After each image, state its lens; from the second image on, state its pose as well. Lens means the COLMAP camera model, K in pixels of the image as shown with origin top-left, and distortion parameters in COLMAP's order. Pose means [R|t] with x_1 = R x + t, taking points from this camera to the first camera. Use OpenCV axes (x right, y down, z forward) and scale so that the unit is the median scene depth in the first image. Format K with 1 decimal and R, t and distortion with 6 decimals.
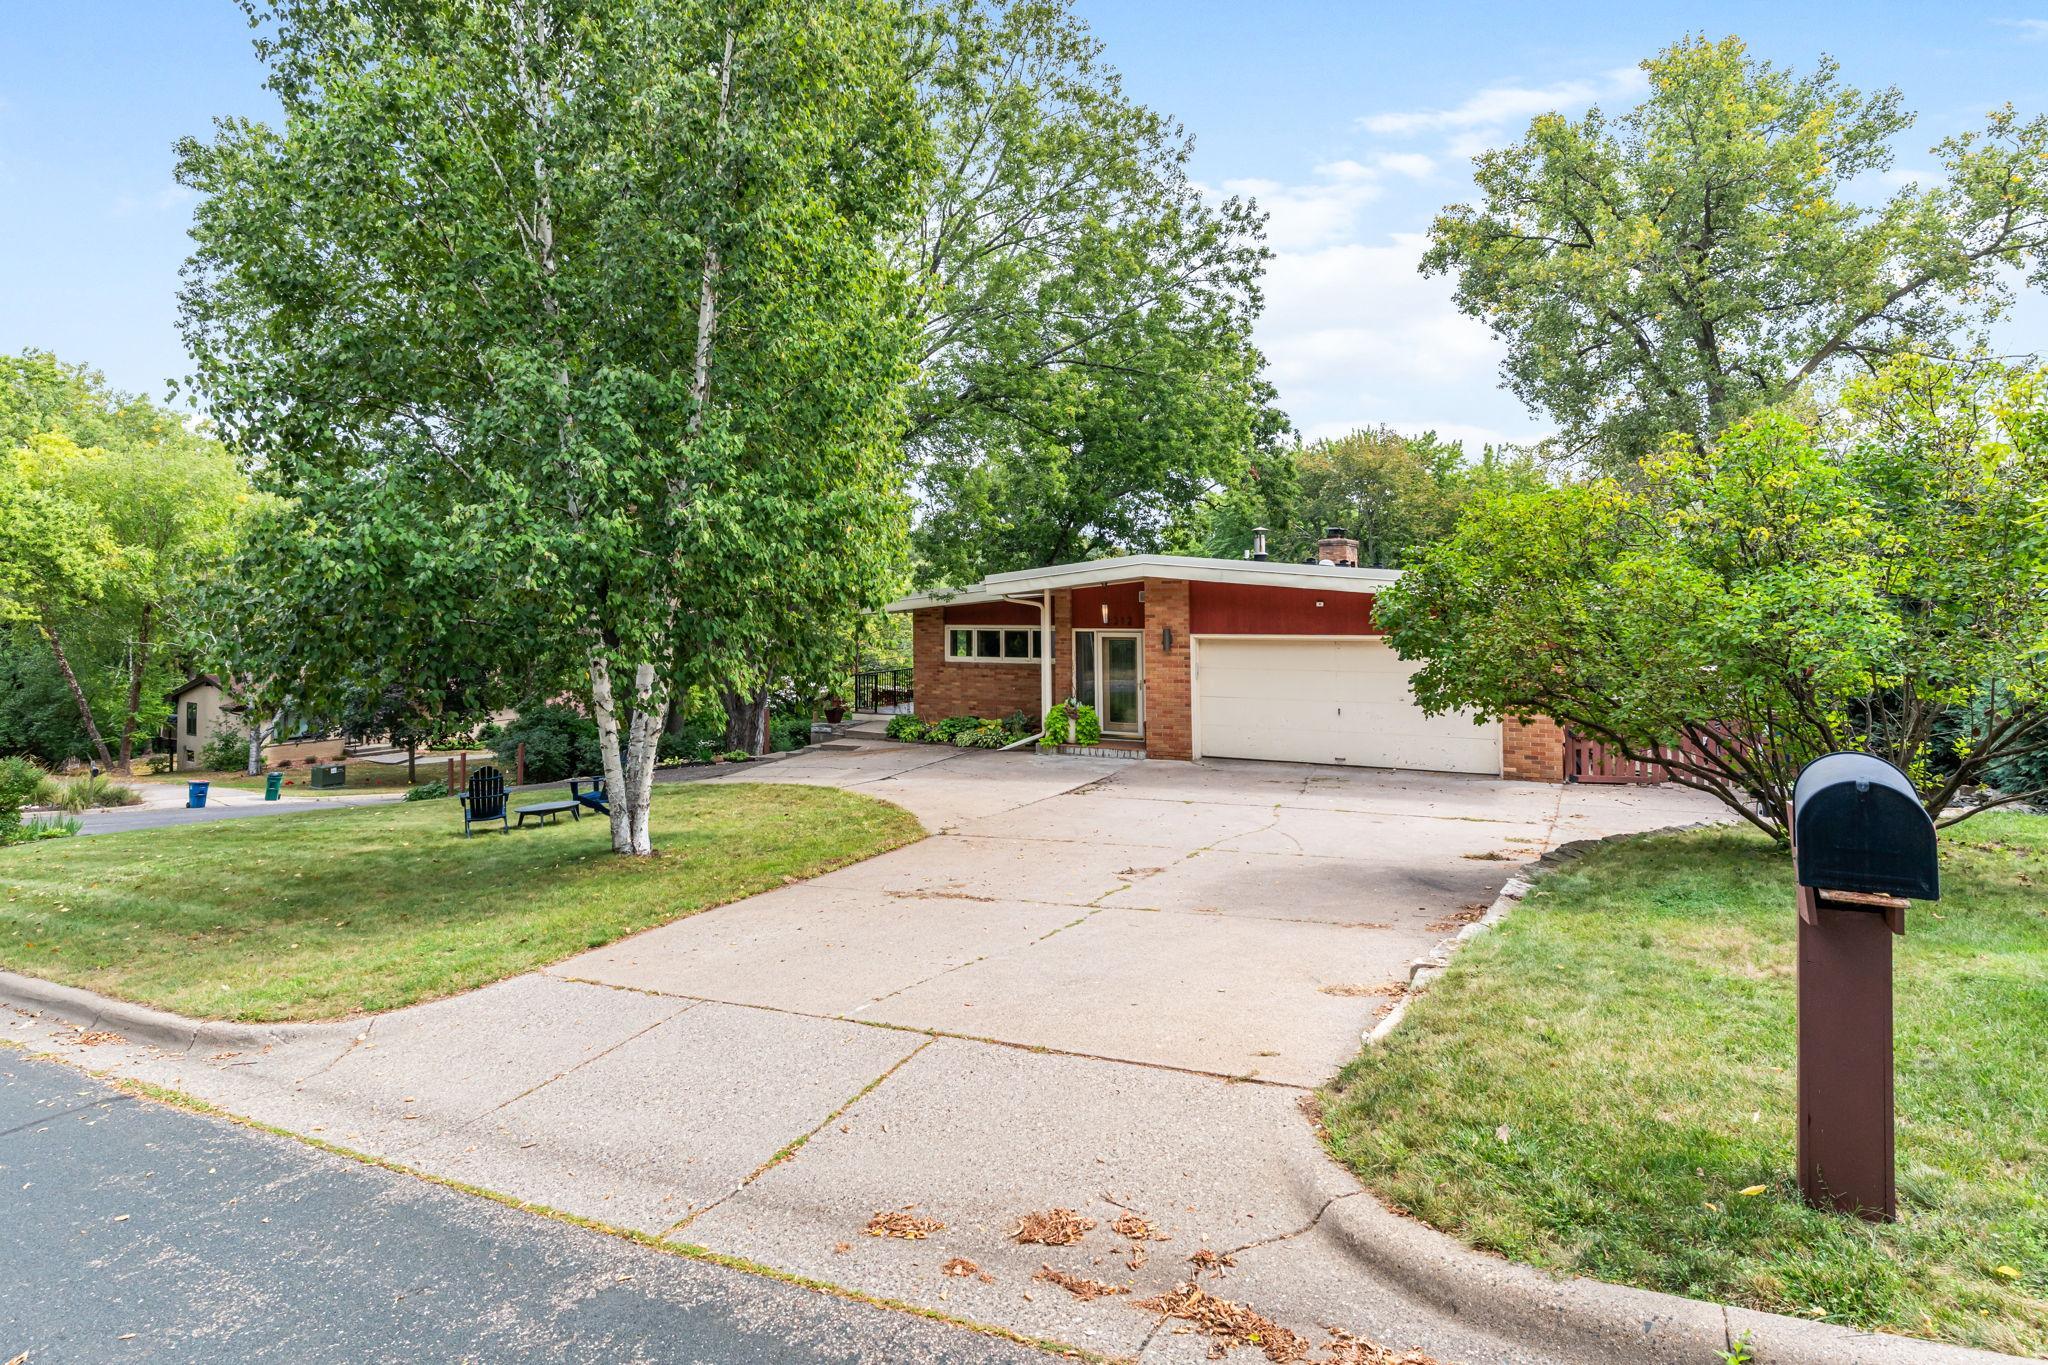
lens RADIAL K [[1113.4, 0, 970.2], [0, 1113.4, 571.4], [0, 0, 1]] dist [0.004829, 0.001938]
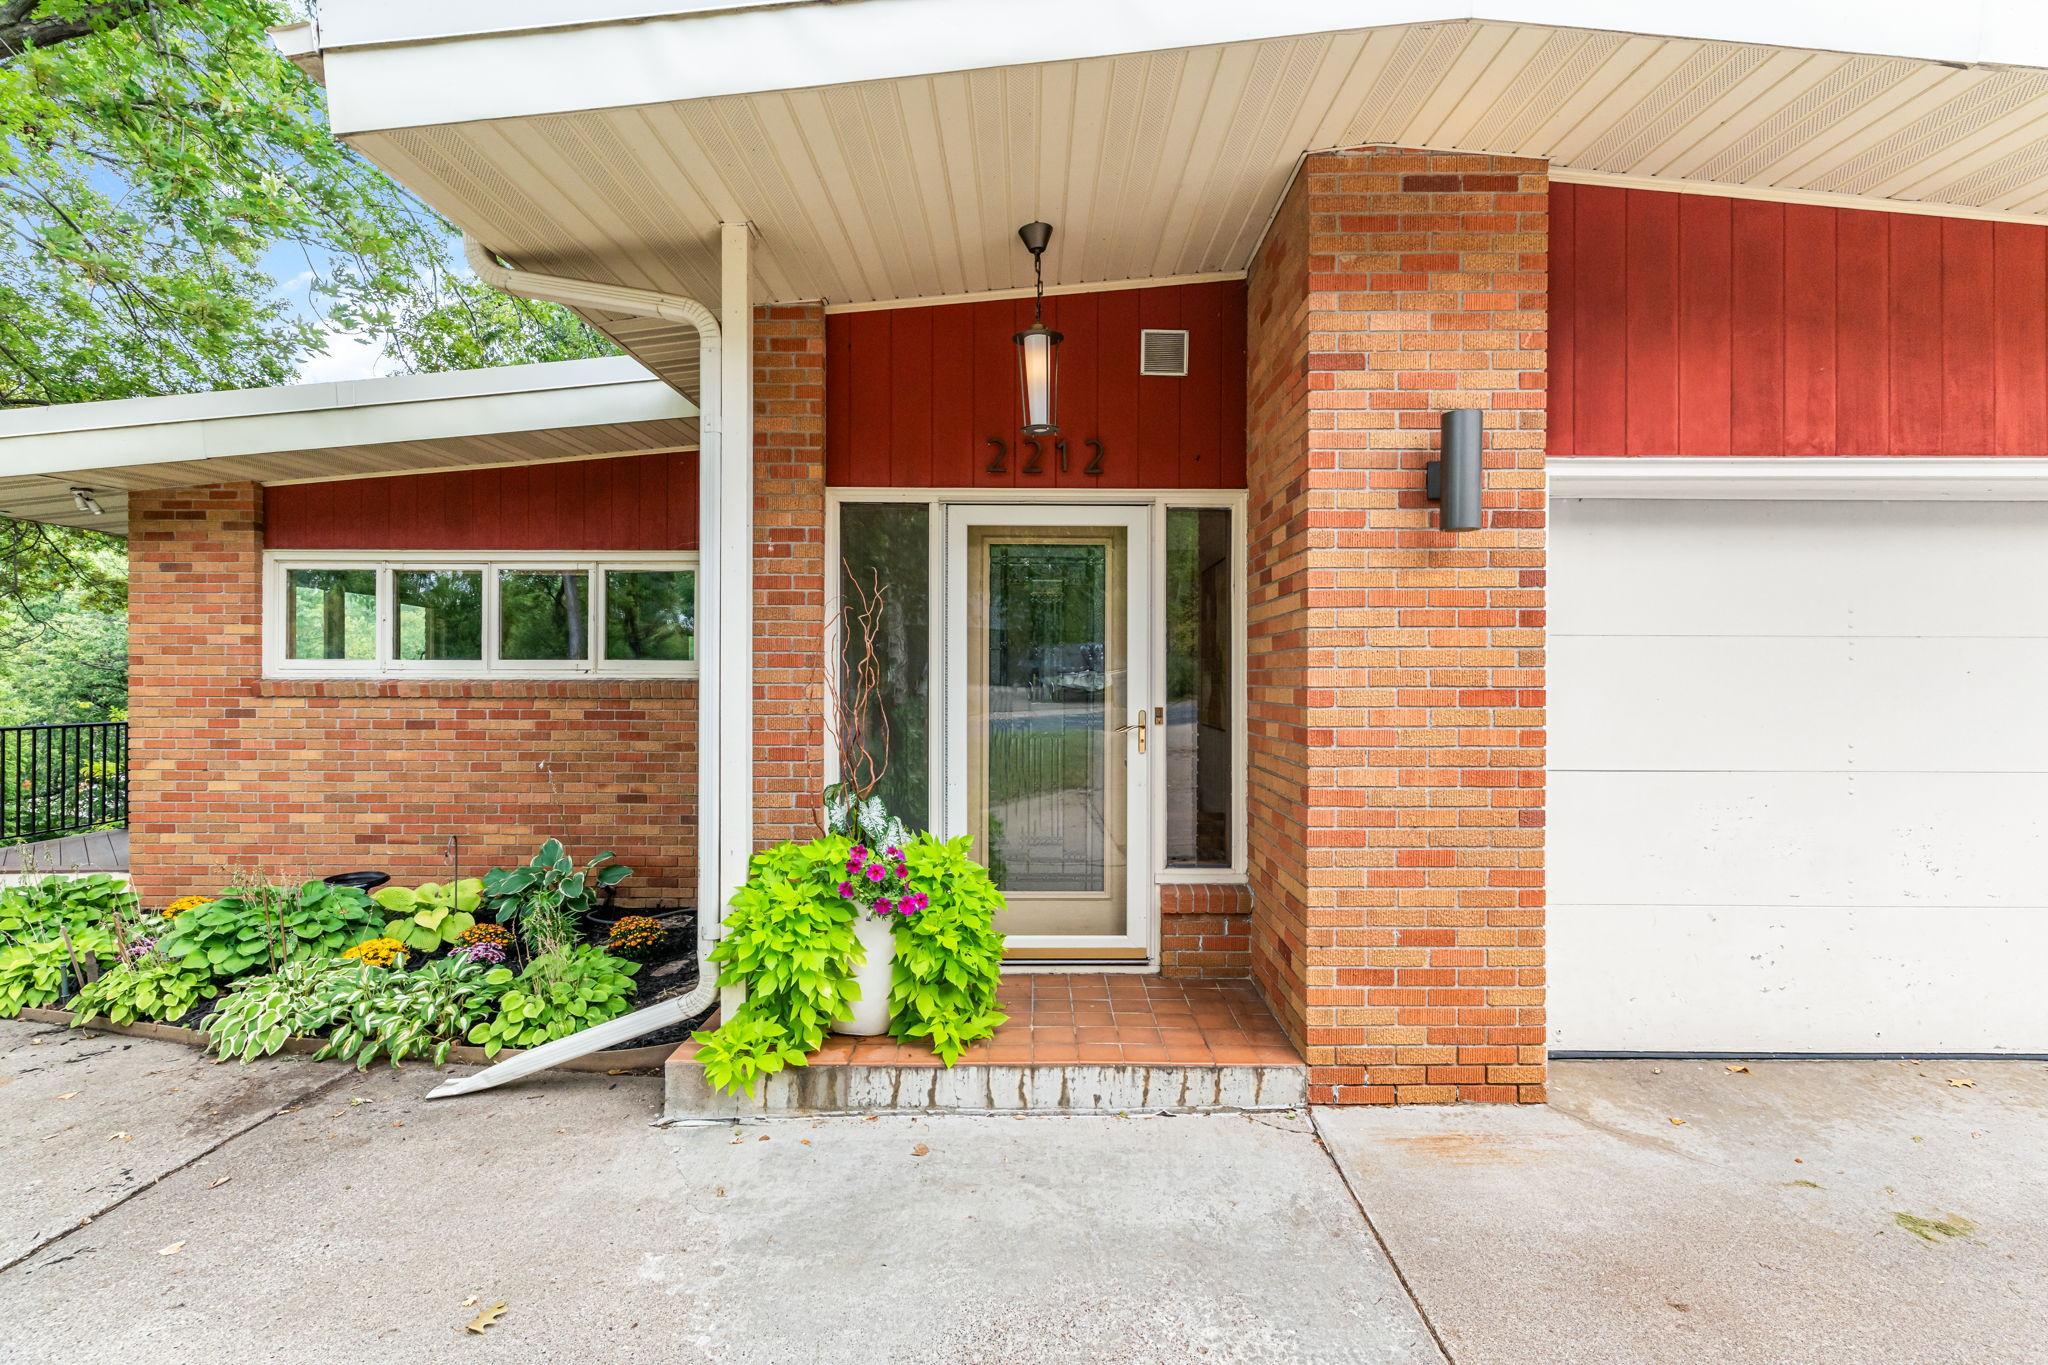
lens RADIAL K [[976.0, 0, 1024.0], [0, 976.0, 682.5], [0, 0, 1]] dist [0.000729, 0.000757]
pose [[0.874975, 0.008825, 0.484087, 0.032260], [-0.021565, 0.999552, 0.020756, 0.087467], [-0.483687, -0.028601, 0.874774, 0.826297]]
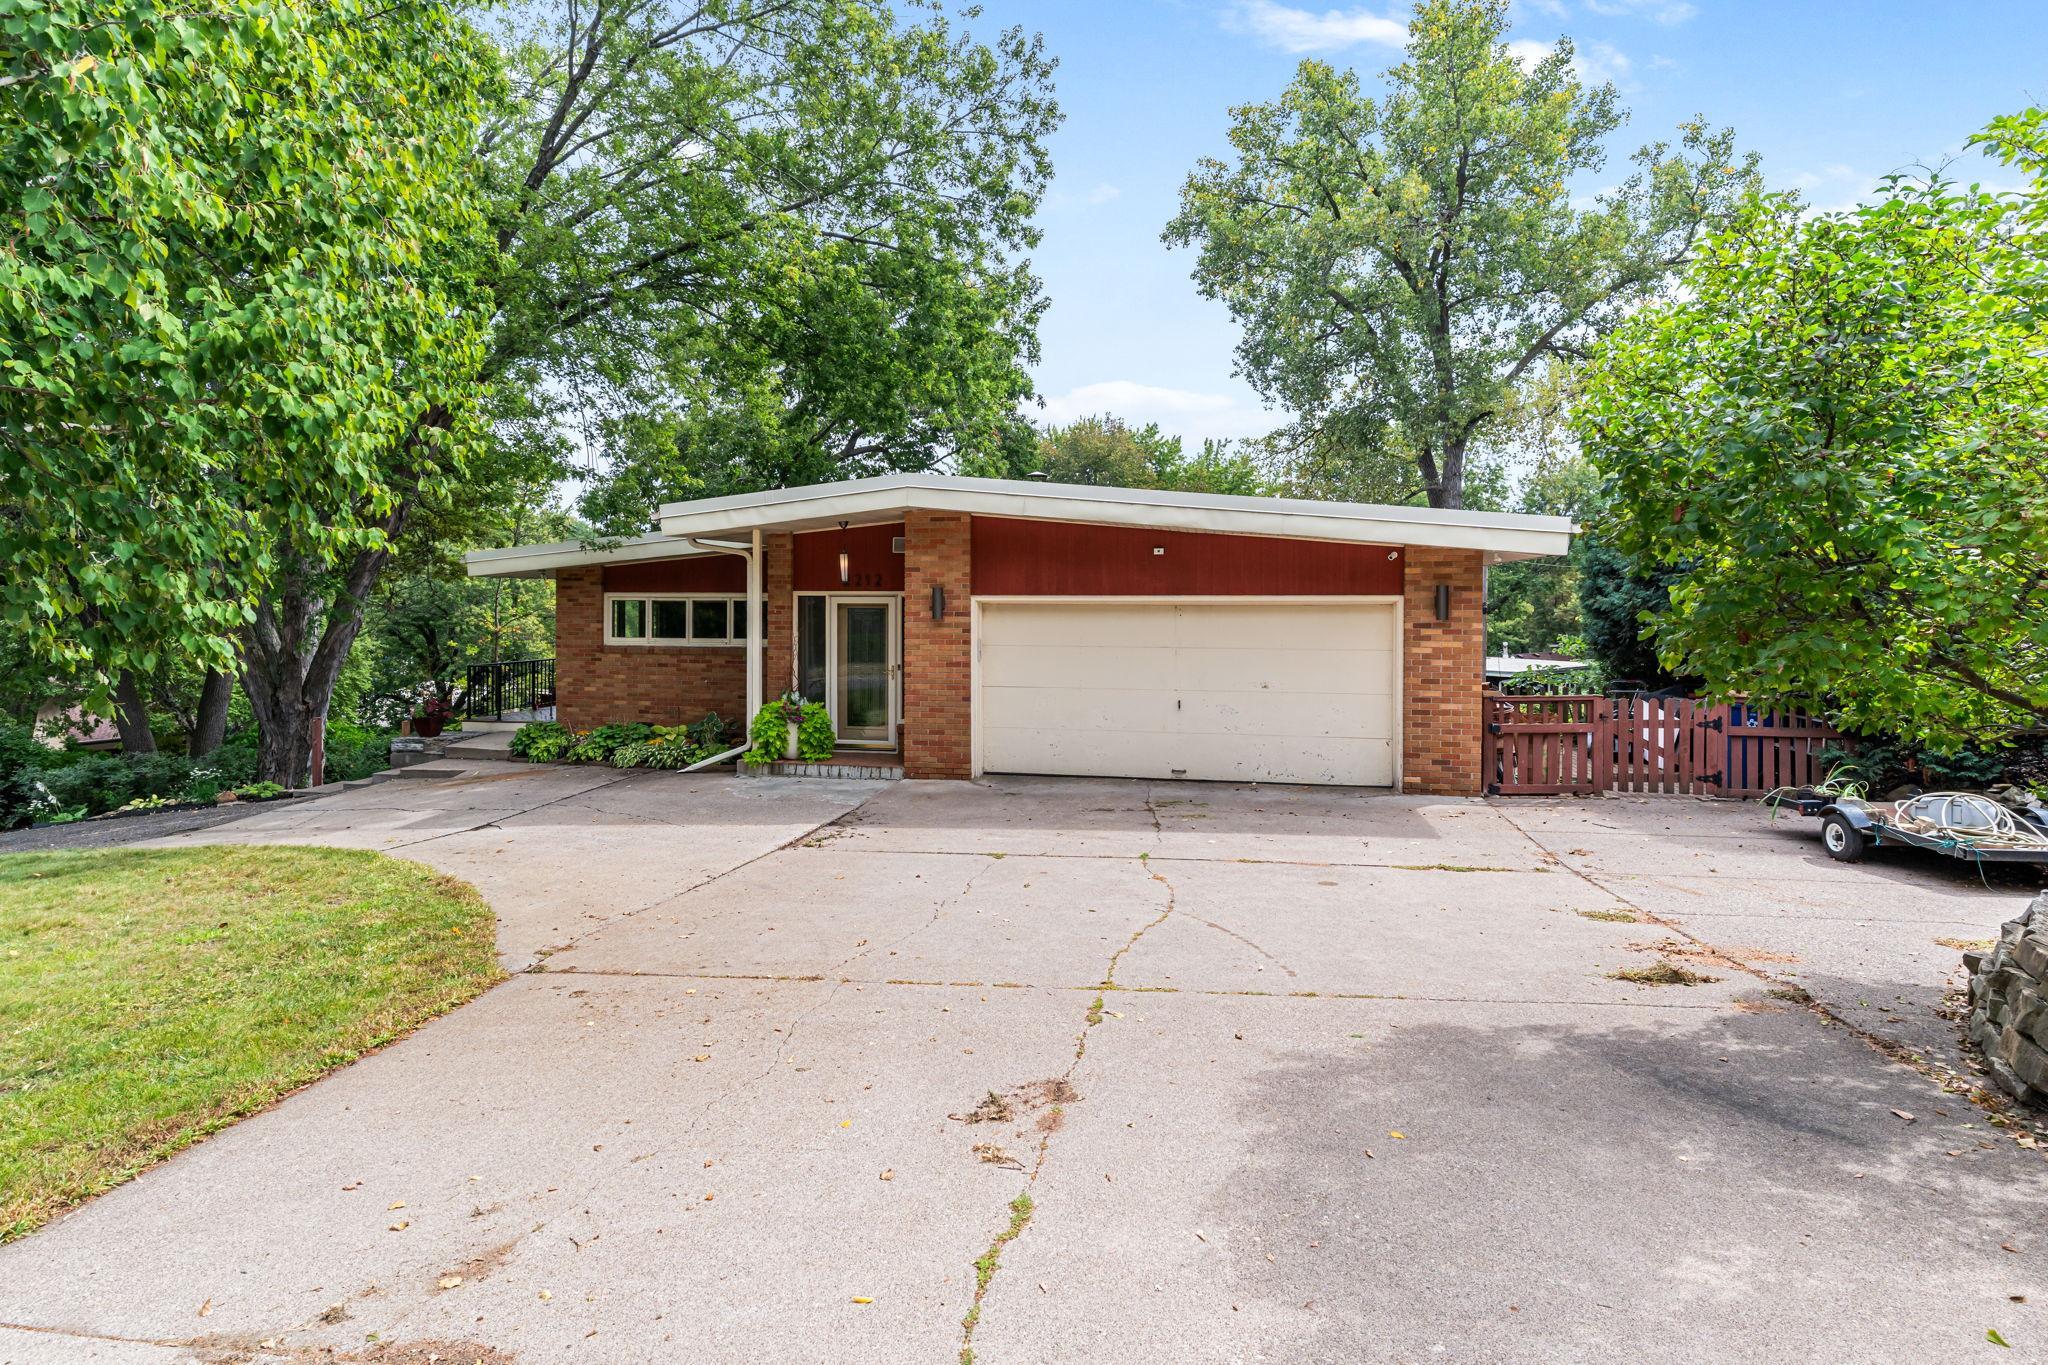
lens RADIAL K [[1103.2, 0, 1006.3], [0, 1103.2, 606.1], [0, 0, 1]] dist [0.001690, -0.000019]
pose [[0.955744, 0.010515, 0.294012, 0.017584], [-0.018237, 0.999557, 0.023535, 0.042975], [-0.293635, -0.027855, 0.955512, 0.320166]]
